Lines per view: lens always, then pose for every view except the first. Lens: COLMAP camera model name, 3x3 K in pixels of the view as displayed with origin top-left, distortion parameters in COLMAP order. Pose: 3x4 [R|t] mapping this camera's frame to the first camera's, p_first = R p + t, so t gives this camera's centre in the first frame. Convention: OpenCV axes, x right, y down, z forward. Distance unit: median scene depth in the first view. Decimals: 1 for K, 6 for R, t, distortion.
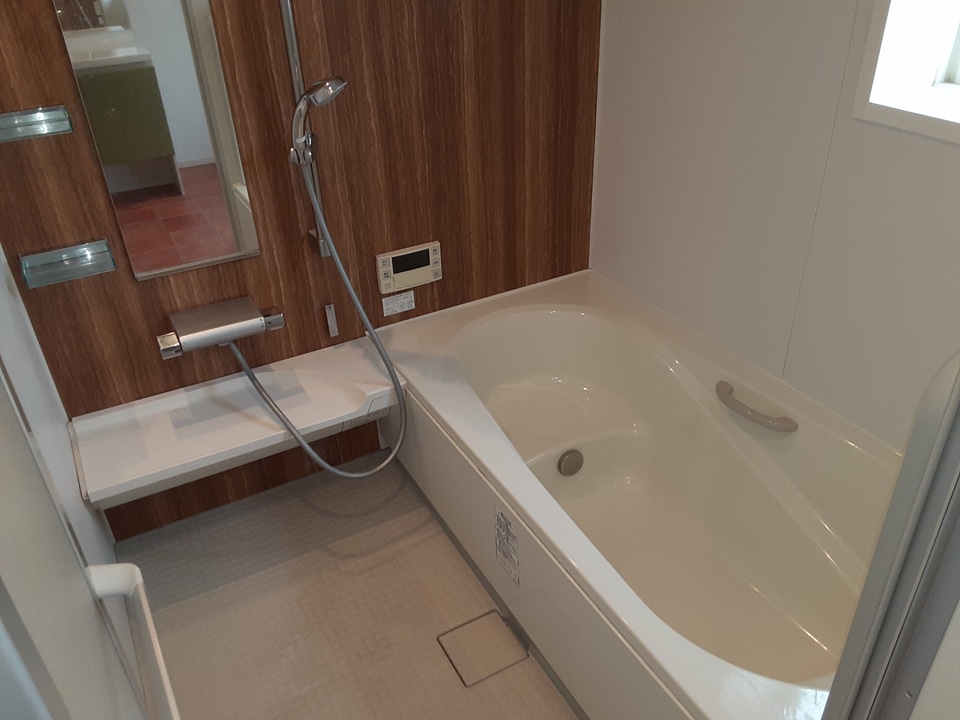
lens RADIAL K [[774.4, 0, 480.0], [0, 774.4, 360.0], [0, 0, 1]] dist [0.098213, -0.134773]
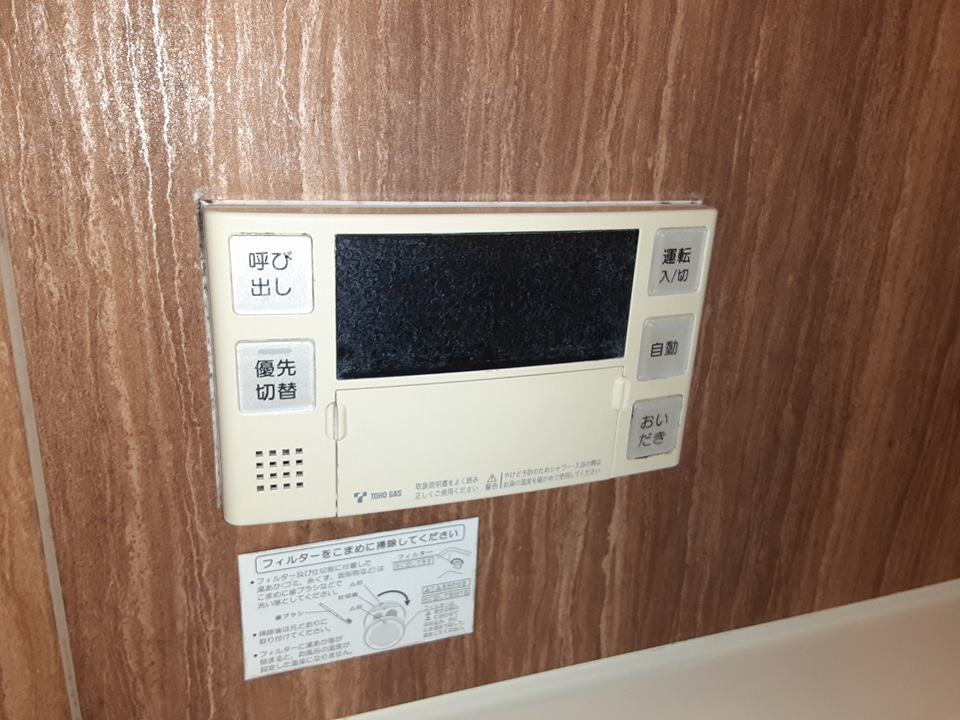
lens RADIAL K [[774.4, 0, 480.0], [0, 774.4, 360.0], [0, 0, 1]] dist [0.098213, -0.134773]
pose [[0.983959, 0.128702, -0.123531, -0.072313], [-0.151856, 0.967664, -0.201408, -0.090633], [0.093615, 0.216936, 0.971687, 0.865069]]
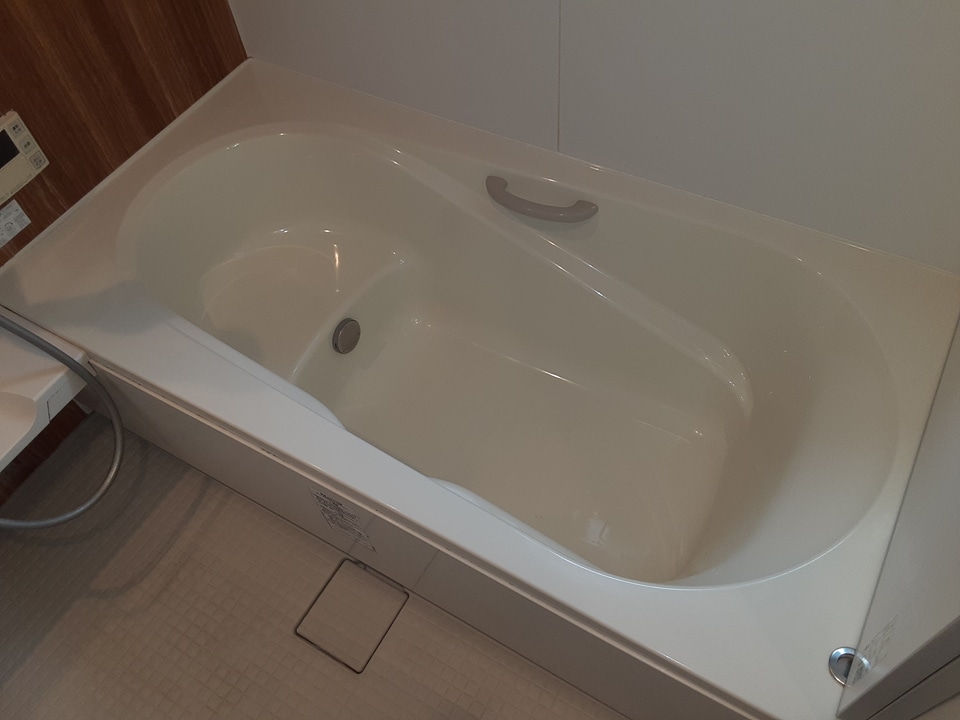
lens RADIAL K [[774.4, 0, 480.0], [0, 774.4, 360.0], [0, 0, 1]] dist [0.098213, -0.134773]
pose [[0.858504, -0.434654, 0.272115, 0.008401], [0.308451, 0.861603, 0.403111, -0.120603], [-0.409669, -0.262139, 0.873759, 0.252168]]
